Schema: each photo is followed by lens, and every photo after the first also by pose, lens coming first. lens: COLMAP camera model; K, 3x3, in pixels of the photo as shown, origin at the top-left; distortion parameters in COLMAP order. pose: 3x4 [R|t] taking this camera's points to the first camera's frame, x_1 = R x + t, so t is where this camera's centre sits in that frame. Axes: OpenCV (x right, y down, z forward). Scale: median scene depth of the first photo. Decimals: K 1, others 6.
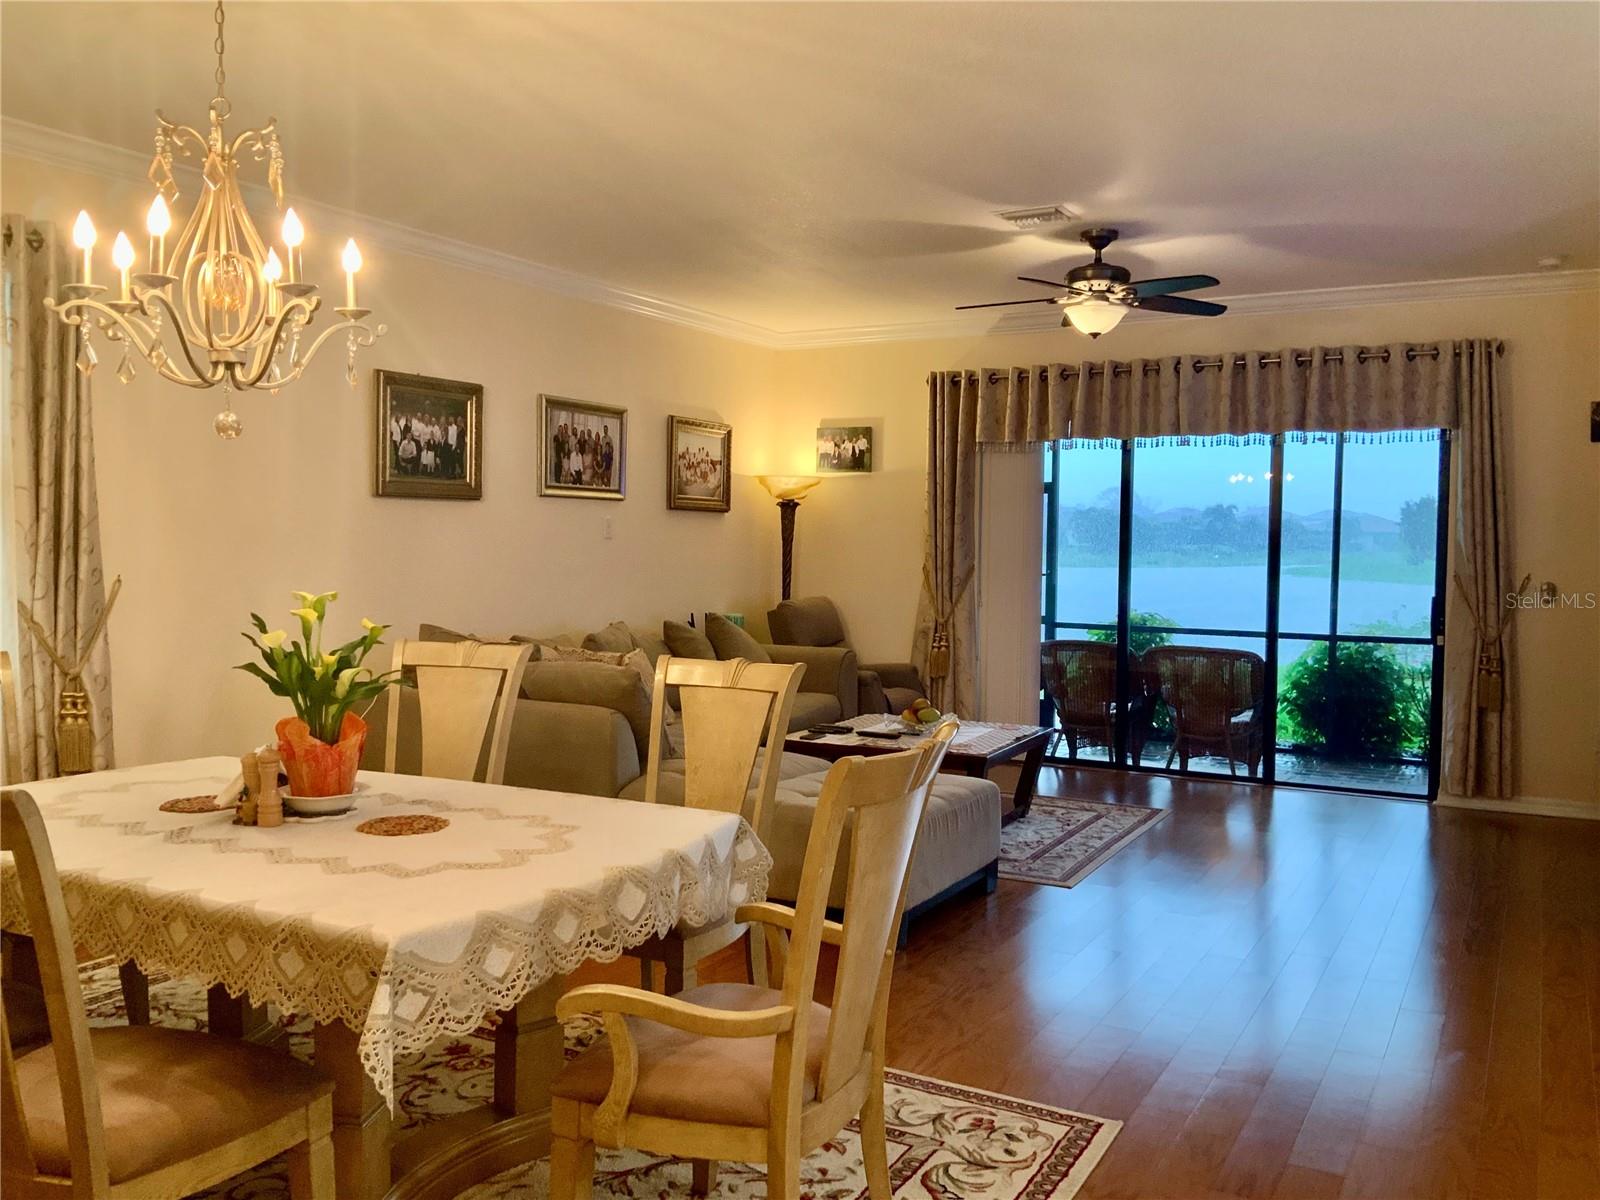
lens RADIAL K [[1328.4, 0, 800.0], [0, 1328.4, 600.0], [0, 0, 1]] dist [0.114184, -0.289676]
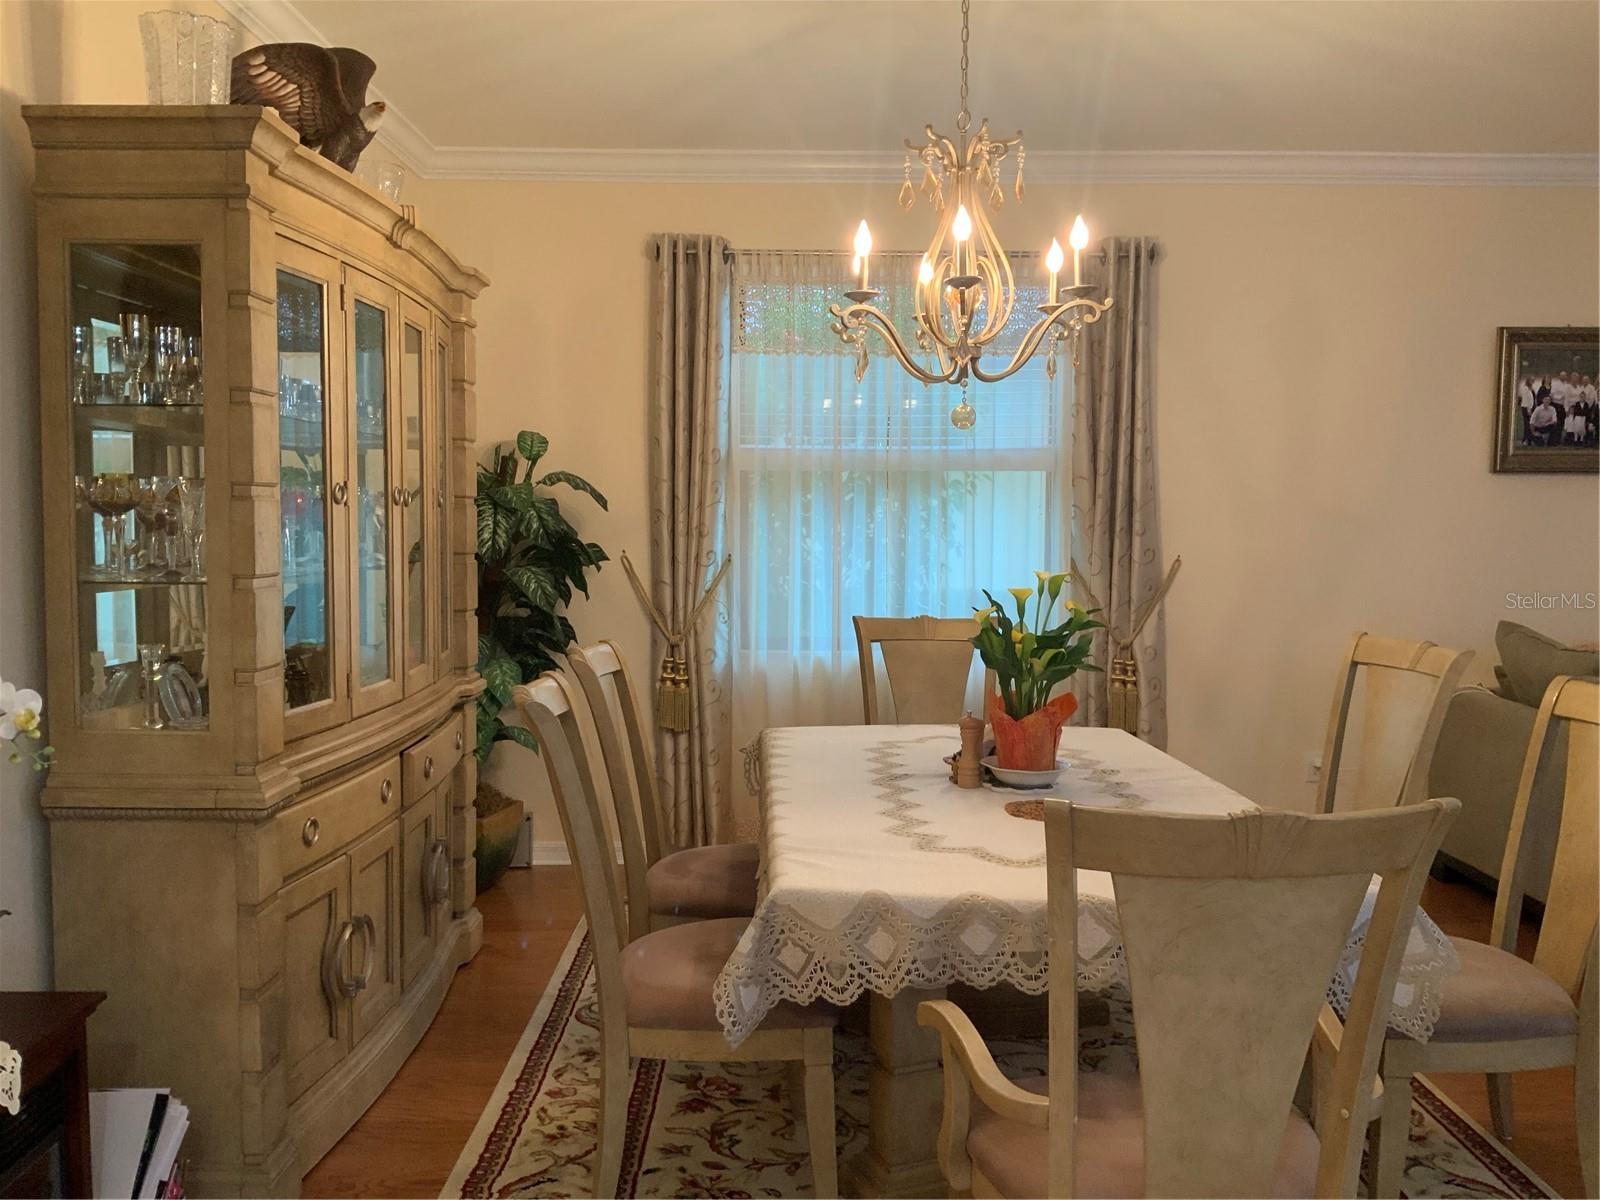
lens RADIAL K [[1328.4, 0, 800.0], [0, 1328.4, 600.0], [0, 0, 1]] dist [0.114184, -0.289676]
pose [[0.480933, 0.049253, -0.875373, 0.293630], [-0.039431, 0.998626, 0.034524, -0.008290], [0.875870, 0.017913, 0.482214, 0.229238]]
